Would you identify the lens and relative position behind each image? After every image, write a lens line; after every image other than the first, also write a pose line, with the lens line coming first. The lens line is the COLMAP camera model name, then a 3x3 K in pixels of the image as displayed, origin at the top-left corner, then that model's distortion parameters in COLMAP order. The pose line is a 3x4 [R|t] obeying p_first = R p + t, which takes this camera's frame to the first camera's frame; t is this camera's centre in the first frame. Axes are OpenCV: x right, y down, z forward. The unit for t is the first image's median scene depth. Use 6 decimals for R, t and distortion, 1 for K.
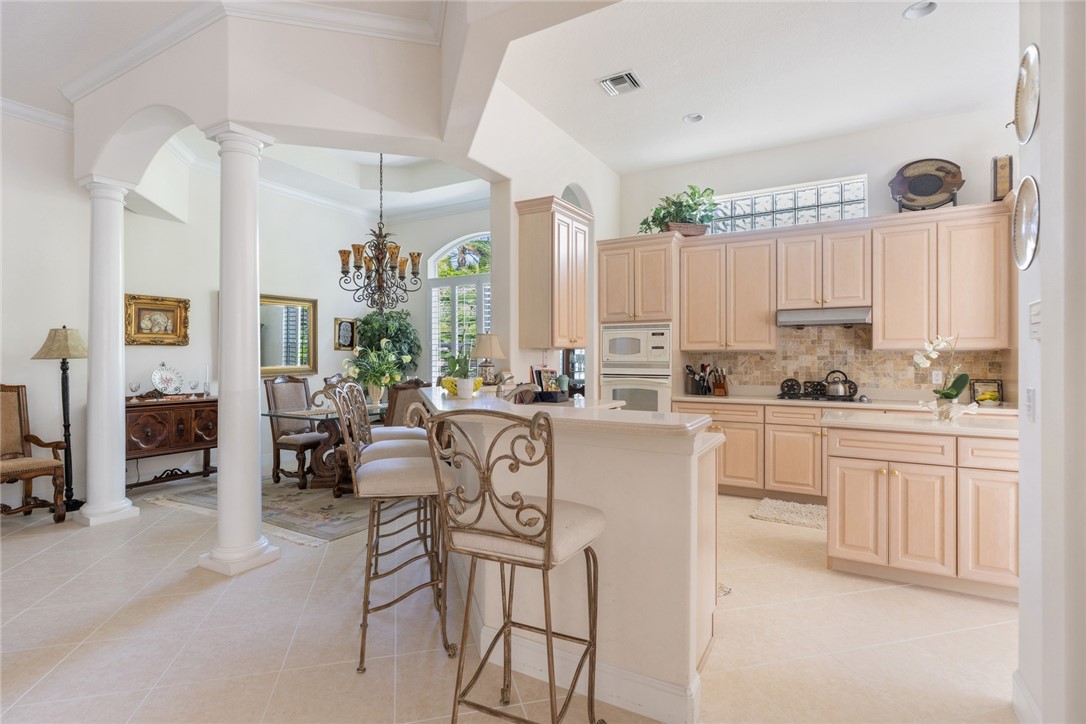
lens RADIAL K [[528.0, 0, 543.3], [0, 528.0, 355.4], [0, 0, 1]] dist [-0.006090, 0.001974]
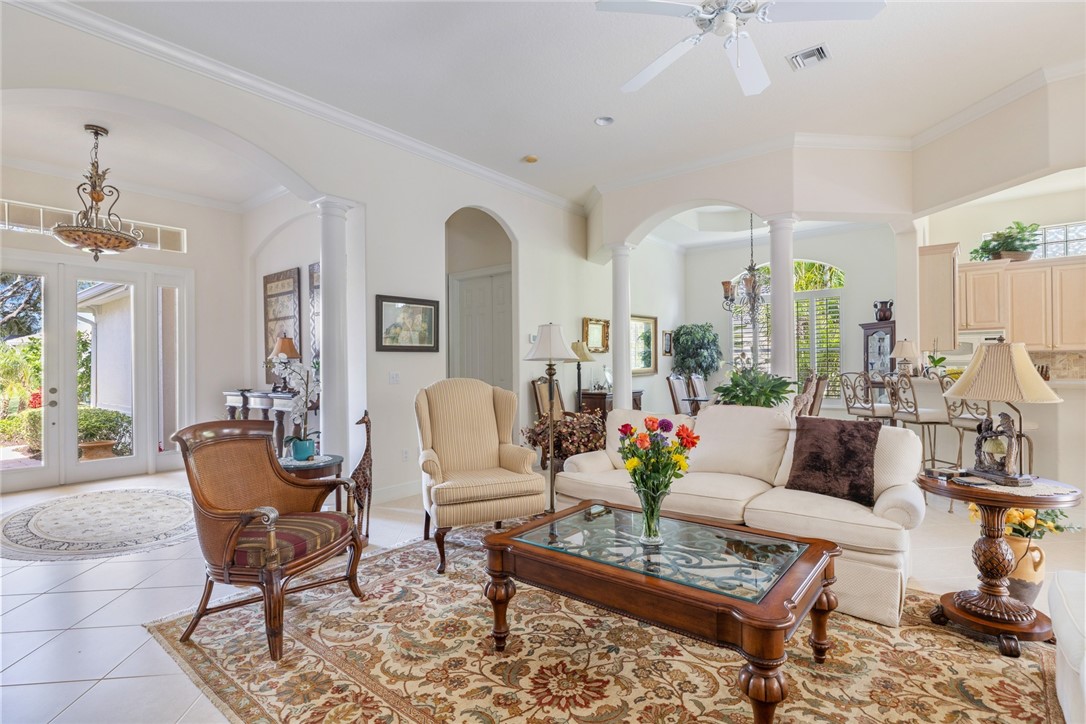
lens RADIAL K [[528.0, 0, 545.7], [0, 528.0, 362.0], [0, 0, 1]] dist [-0.006090, 0.001974]
pose [[0.989340, -0.010784, -0.145227, -0.684423], [0.010255, 0.999938, -0.004389, 0.010323], [0.145265, 0.002853, 0.989389, -0.431584]]
